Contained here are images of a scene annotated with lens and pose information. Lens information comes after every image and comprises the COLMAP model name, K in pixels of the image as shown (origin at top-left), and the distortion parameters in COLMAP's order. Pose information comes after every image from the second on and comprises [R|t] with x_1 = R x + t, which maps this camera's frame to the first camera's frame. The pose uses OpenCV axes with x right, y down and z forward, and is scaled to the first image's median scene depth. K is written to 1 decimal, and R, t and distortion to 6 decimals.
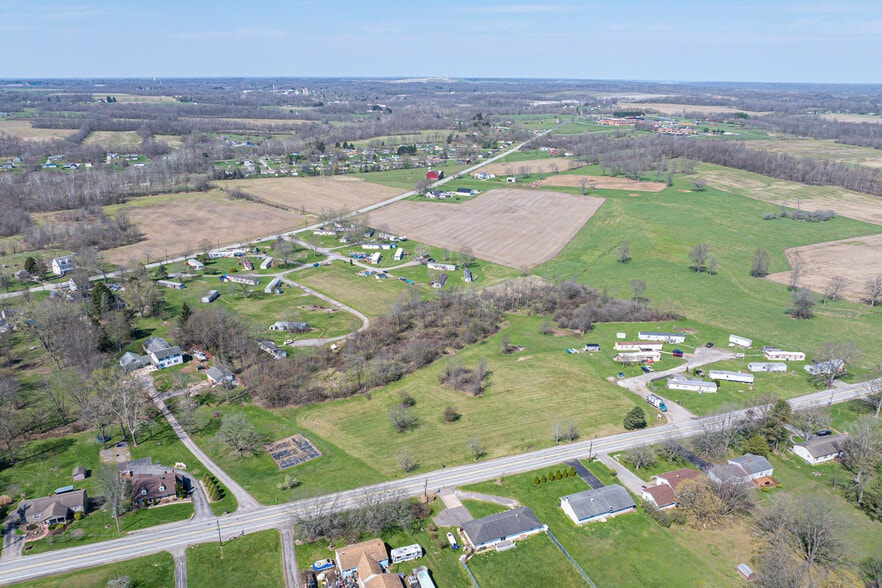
lens RADIAL K [[622.2, 0, 441.3], [0, 622.2, 293.1], [0, 0, 1]] dist [-0.032158, -0.007333]
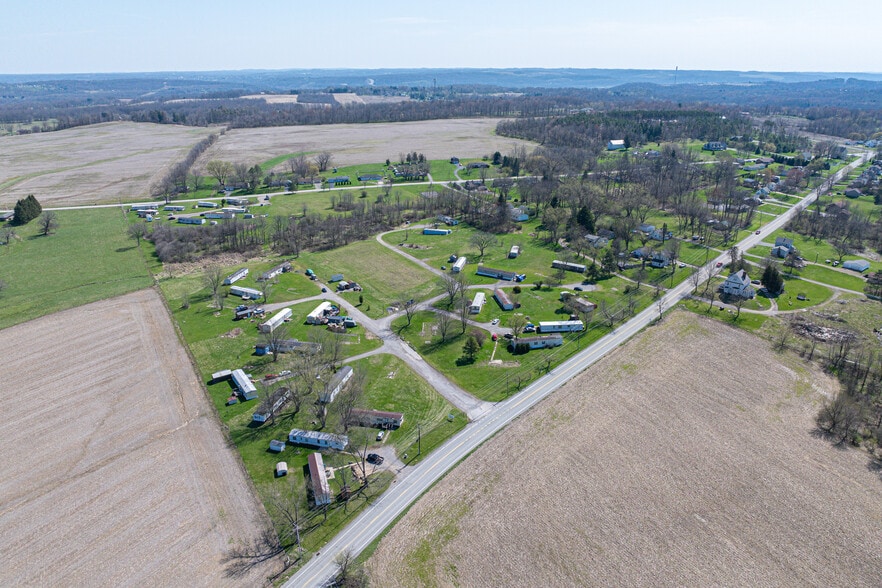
lens RADIAL K [[622.2, 0, 442.3], [0, 622.2, 292.2], [0, 0, 1]] dist [-0.032158, -0.007333]
pose [[-0.983274, -0.064706, 0.170254, -0.344768], [0.057799, 0.775595, 0.628580, -0.480949], [-0.172721, 0.627906, -0.758882, 1.472026]]
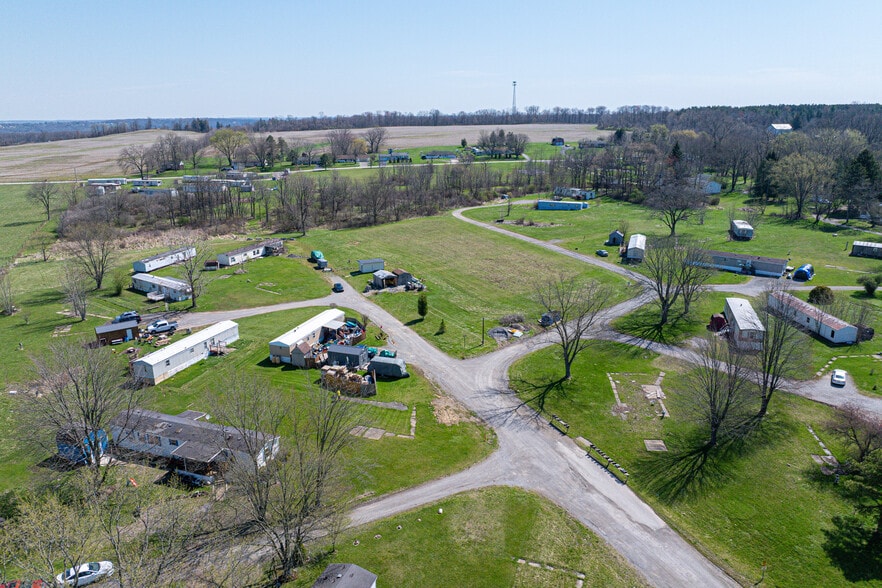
lens RADIAL K [[622.2, 0, 441.2], [0, 622.2, 290.1], [0, 0, 1]] dist [-0.032158, -0.007333]
pose [[-0.959996, -0.076375, 0.269395, -0.219262], [0.091709, 0.823261, 0.560206, -0.203022], [-0.264568, 0.562502, -0.783323, 1.174595]]
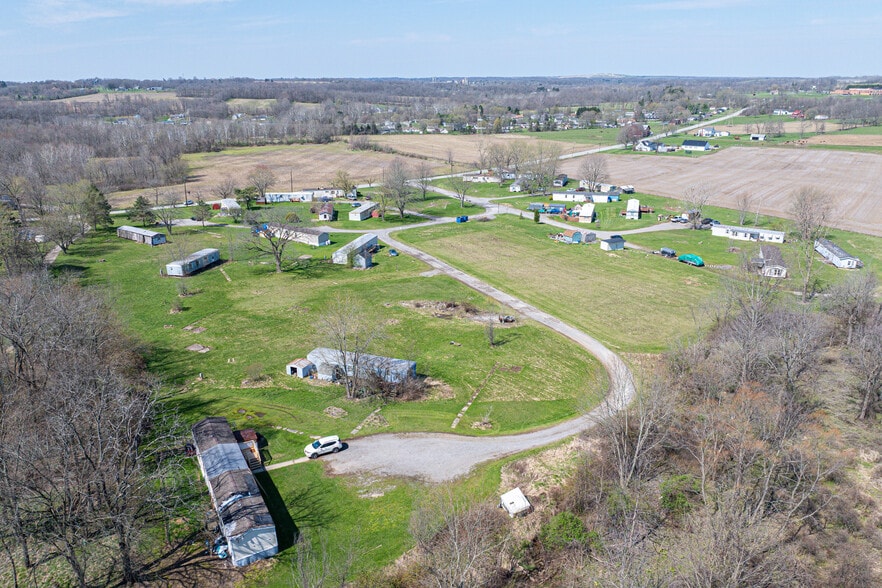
lens RADIAL K [[622.2, 0, 440.2], [0, 622.2, 296.4], [0, 0, 1]] dist [-0.032158, -0.007333]
pose [[0.970513, 0.065173, -0.232072, -0.100306], [-0.065364, 0.997838, 0.006875, 0.011236], [0.232019, 0.008497, 0.972674, 0.515078]]
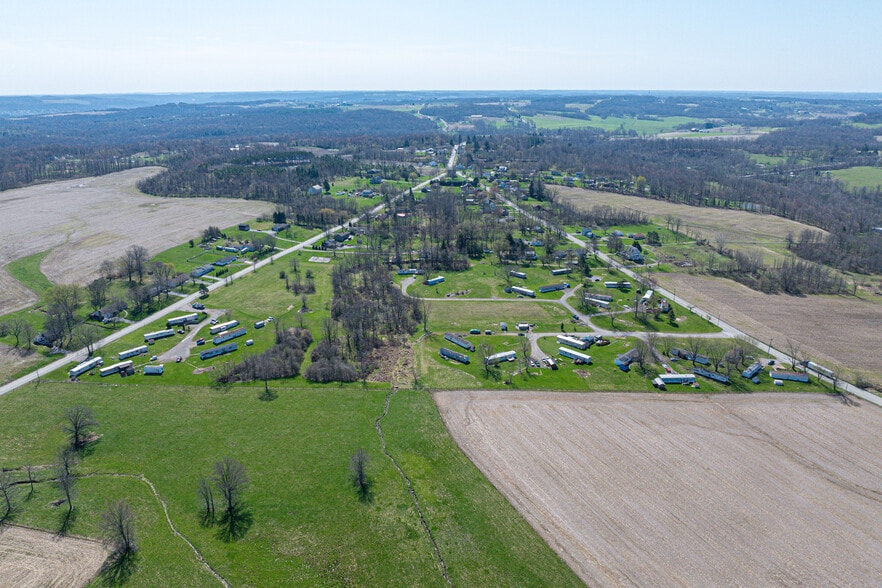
lens RADIAL K [[622.2, 0, 442.7], [0, 622.2, 294.5], [0, 0, 1]] dist [-0.032158, -0.007333]
pose [[-0.660254, 0.235931, -0.713022, 0.624678], [-0.249251, 0.826736, 0.504362, -0.509225], [0.708476, 0.510729, -0.487050, 1.271316]]
